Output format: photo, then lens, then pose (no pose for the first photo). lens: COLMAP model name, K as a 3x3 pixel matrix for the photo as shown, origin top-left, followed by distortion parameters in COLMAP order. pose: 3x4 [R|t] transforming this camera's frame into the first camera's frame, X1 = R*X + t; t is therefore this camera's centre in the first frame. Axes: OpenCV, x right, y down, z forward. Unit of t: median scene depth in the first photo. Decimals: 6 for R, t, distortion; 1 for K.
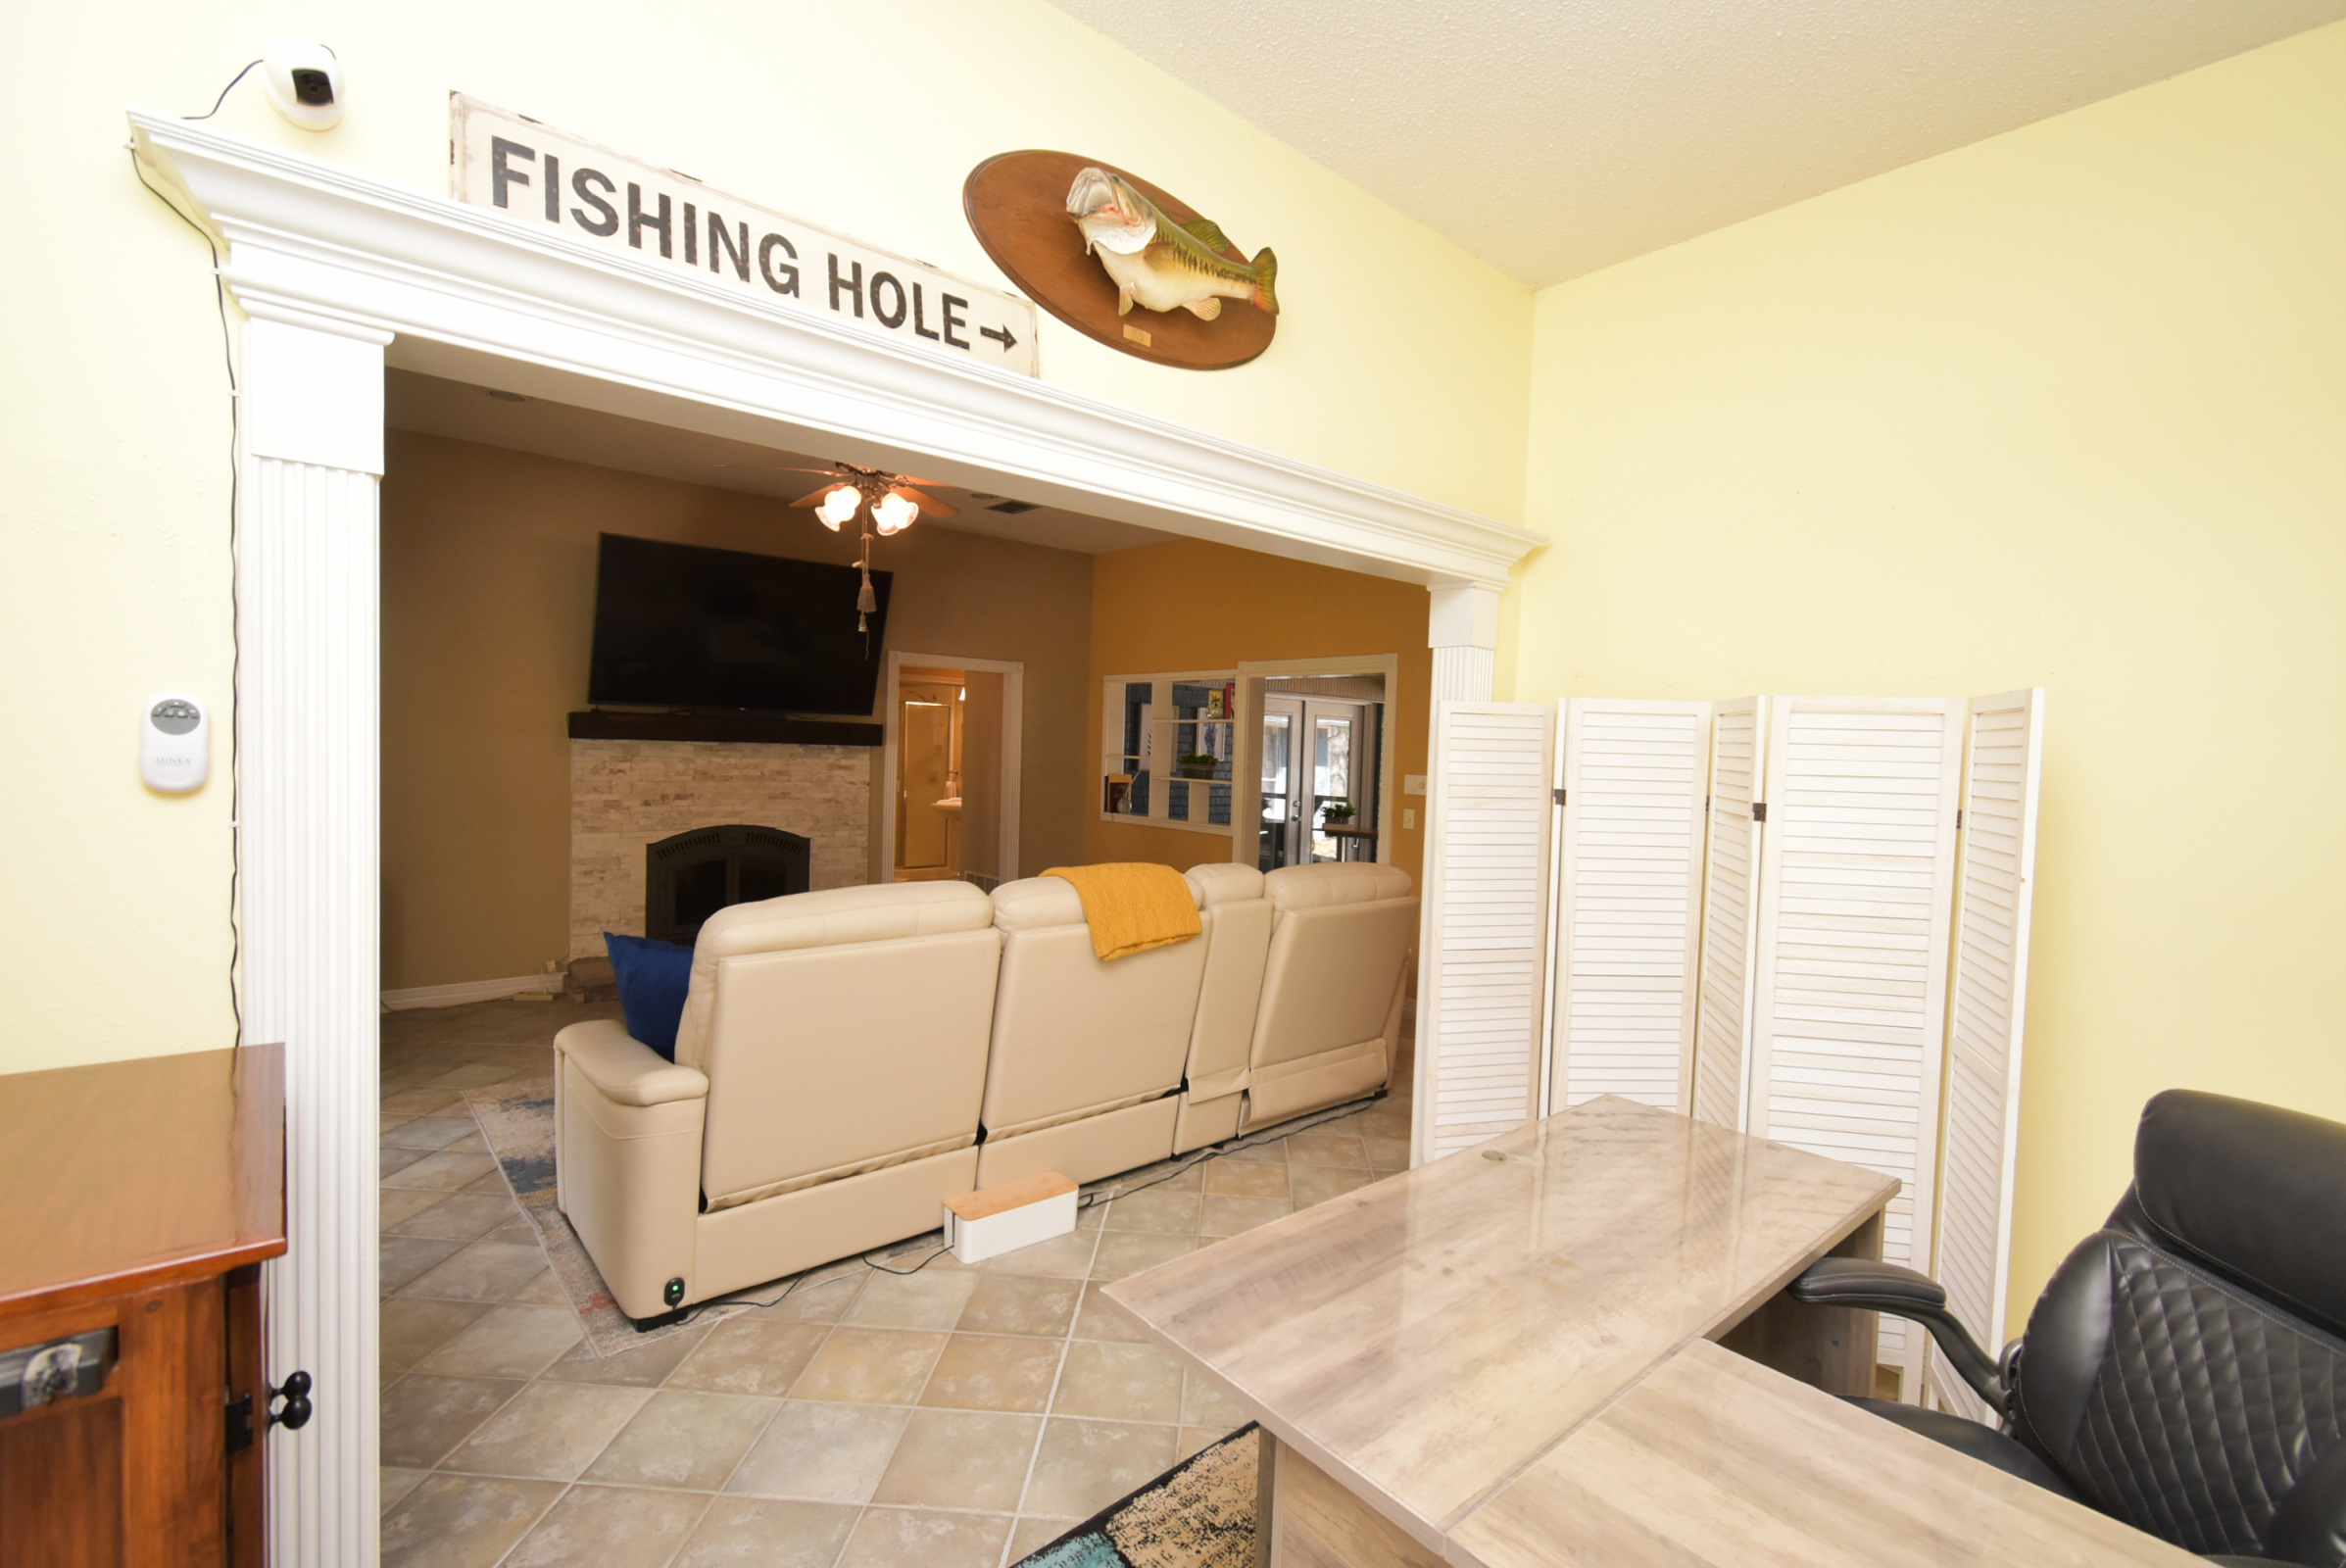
lens RADIAL K [[1034.2, 0, 1181.8], [0, 1034.2, 789.0], [0, 0, 1]] dist [-0.002527, -0.000422]
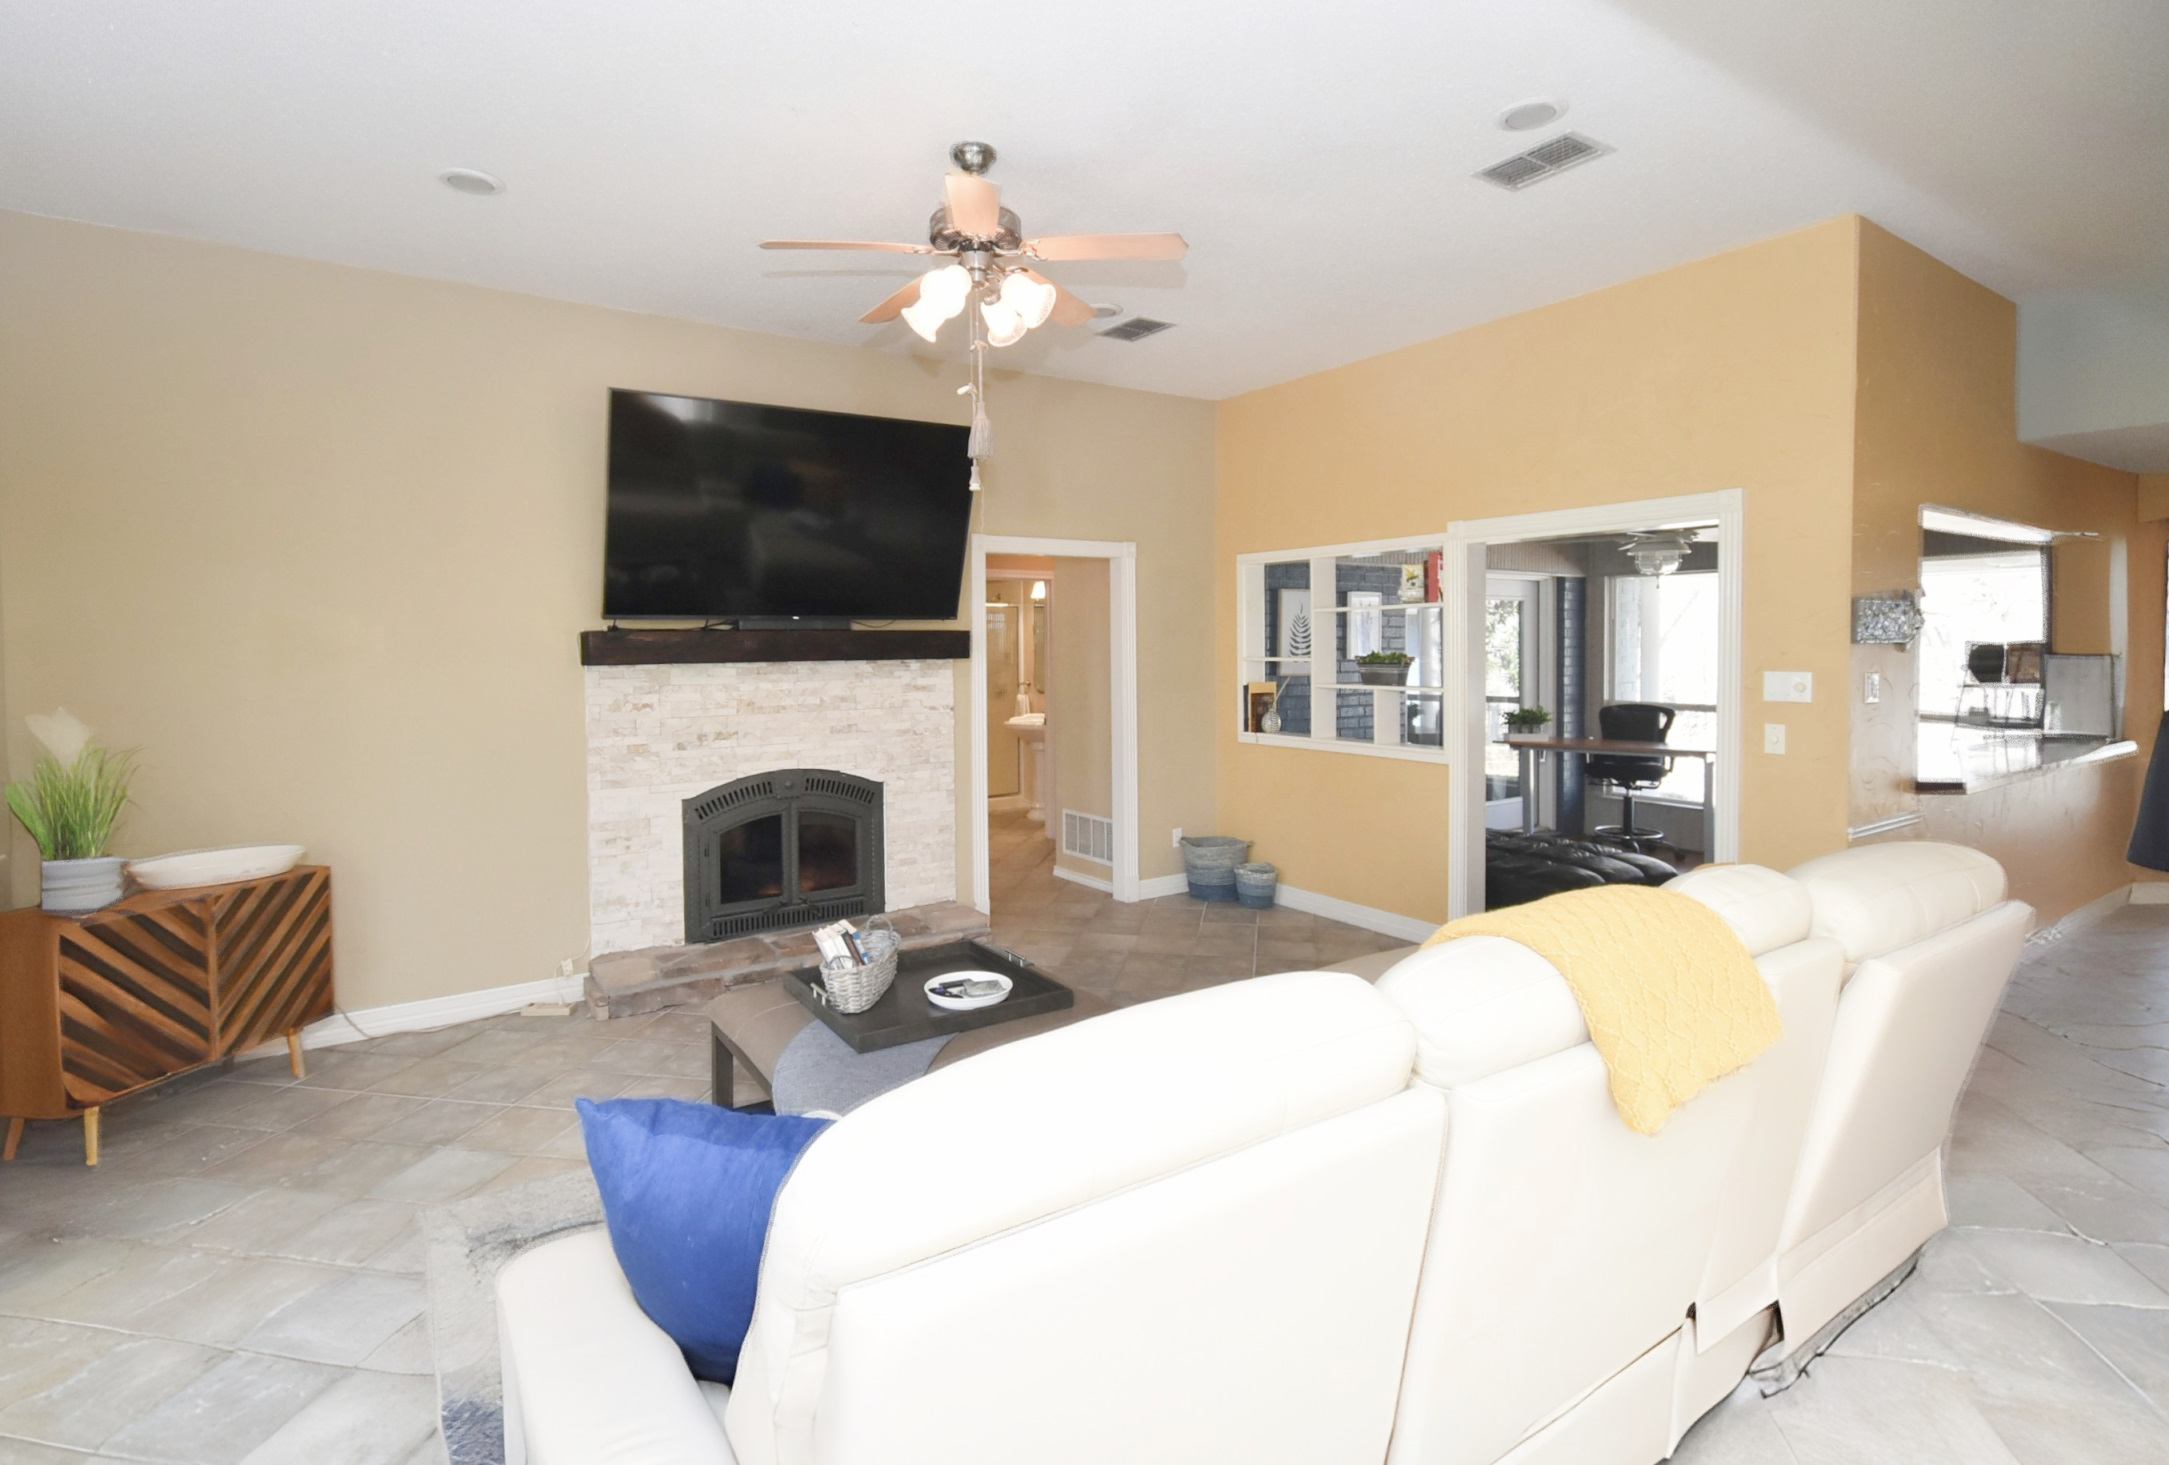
lens RADIAL K [[1074.2, 0, 1070.0], [0, 1074.2, 674.0], [0, 0, 1]] dist [0.001758, 0.000317]
pose [[0.989999, -0.037820, -0.135912, -0.114024], [0.035991, 0.999226, -0.015887, -0.015541], [0.136408, 0.010836, 0.990594, 0.233688]]
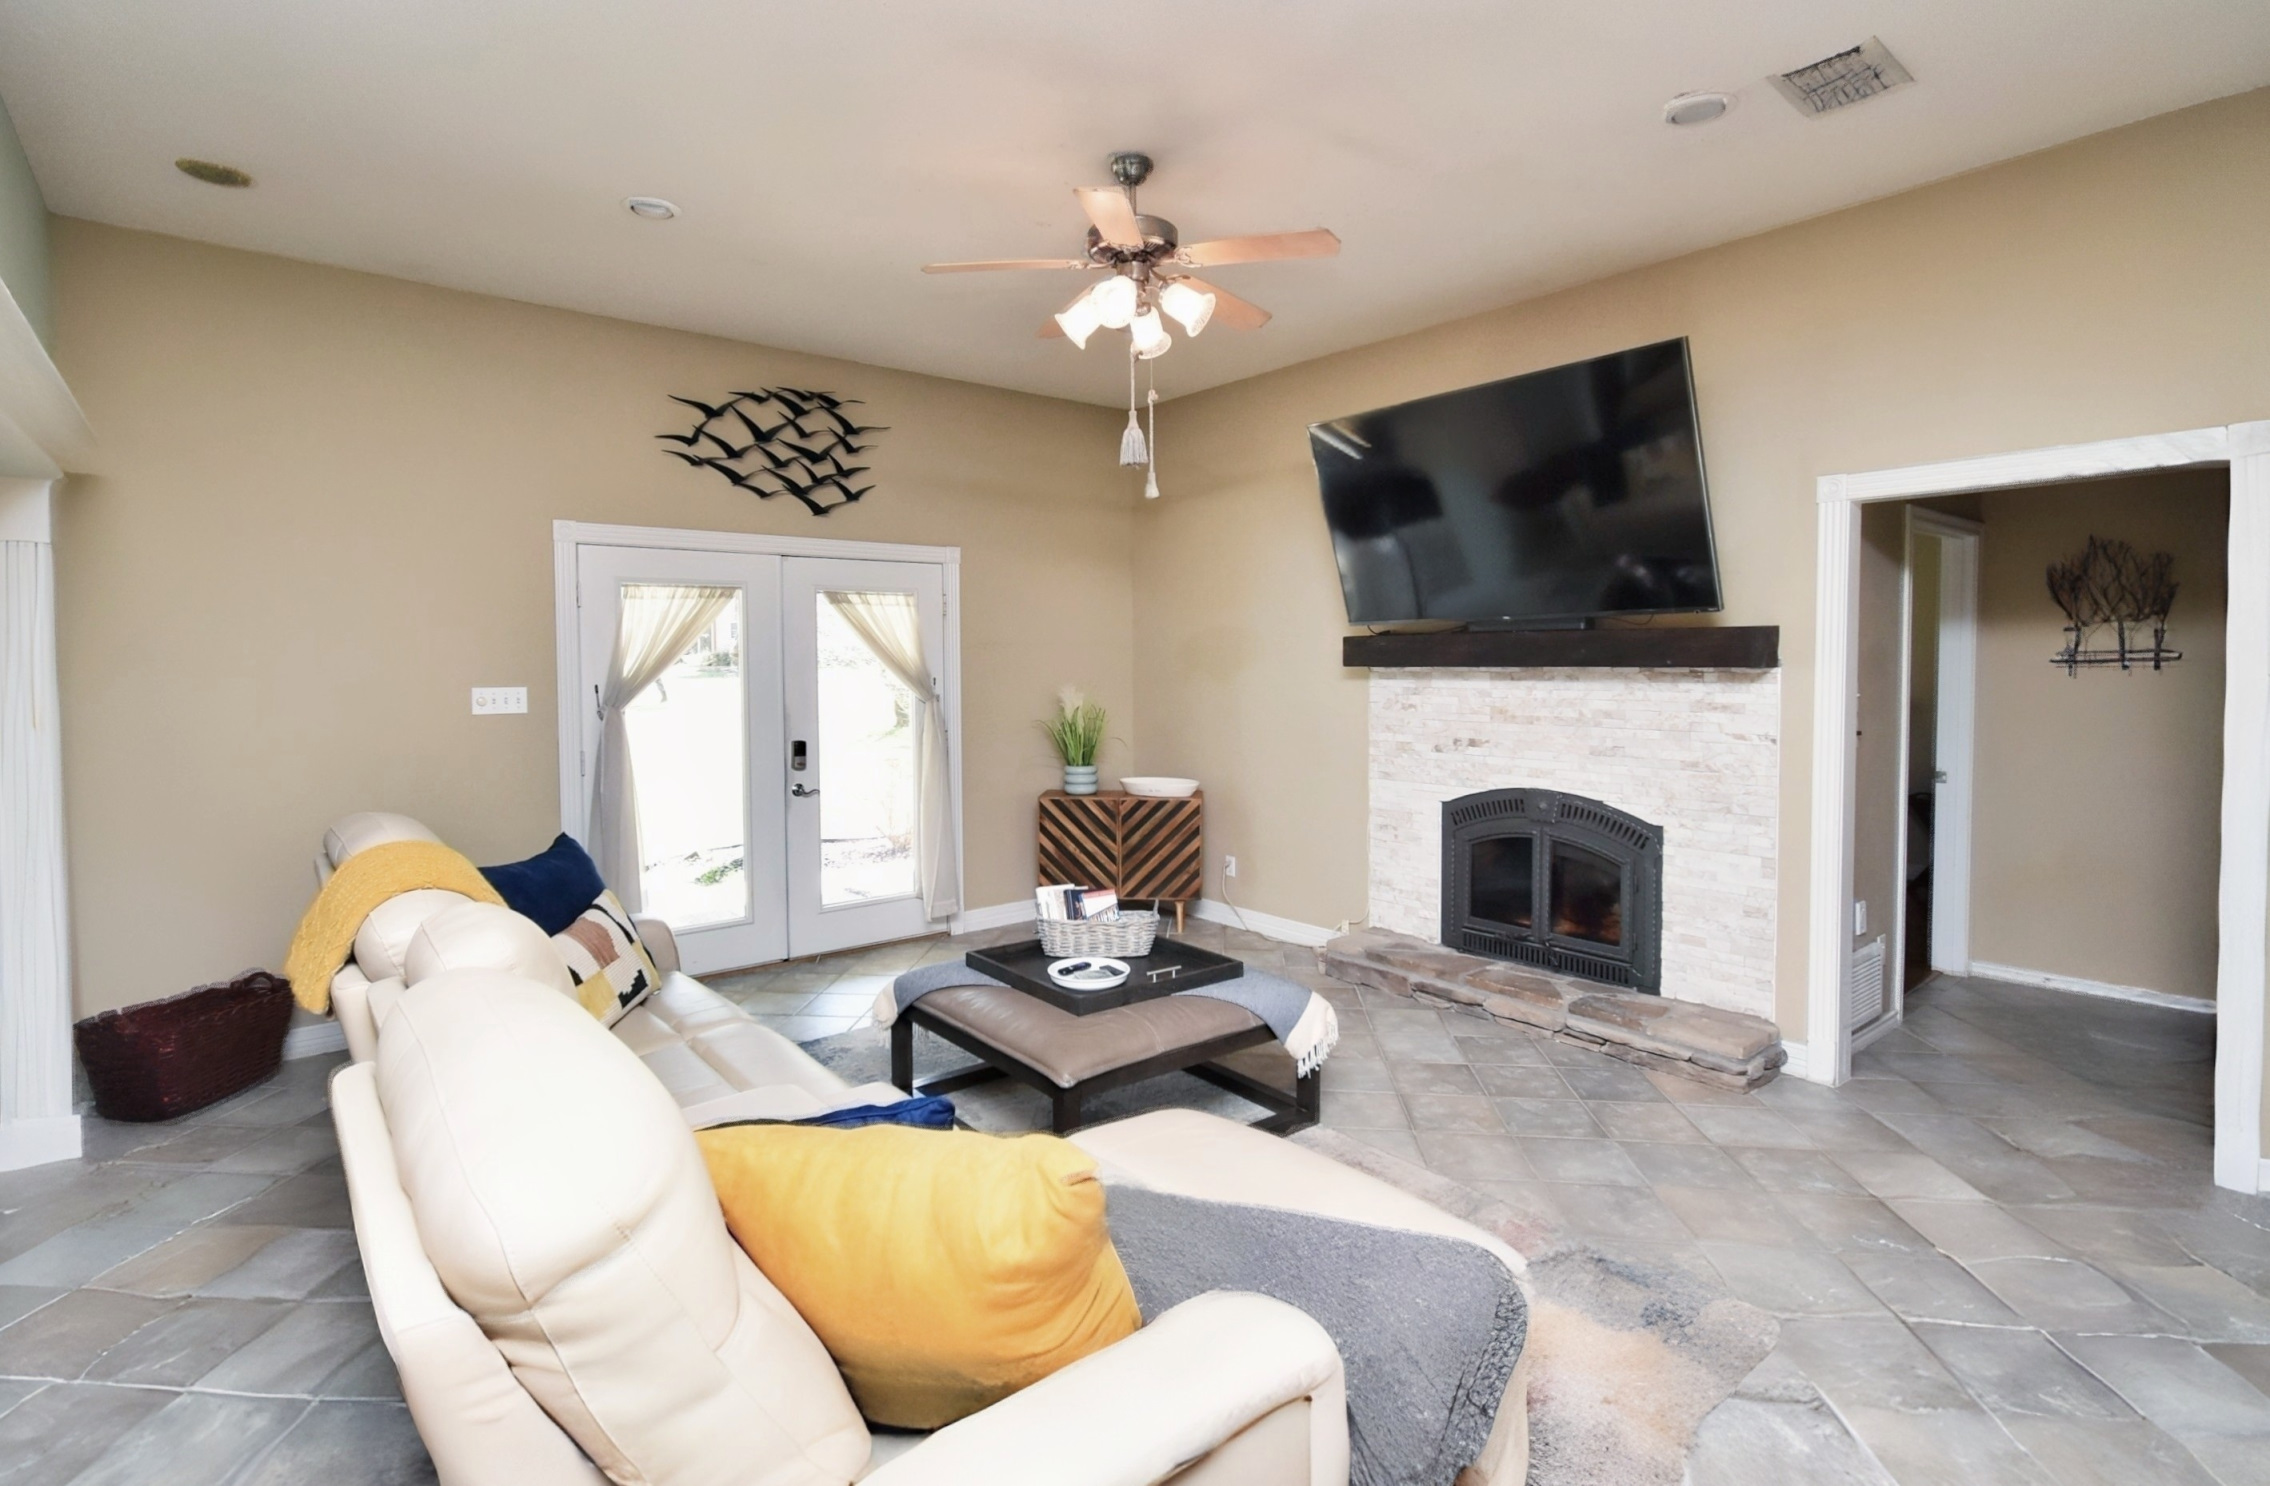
lens RADIAL K [[1082.3, 0, 1138.0], [0, 1082.3, 727.1], [0, 0, 1]] dist [0.002692, 0.000105]
pose [[-0.033426, 0.032184, -0.998923, 0.274060], [-0.035708, 0.998805, 0.033375, -0.019630], [0.998803, 0.036786, -0.032237, 0.744453]]
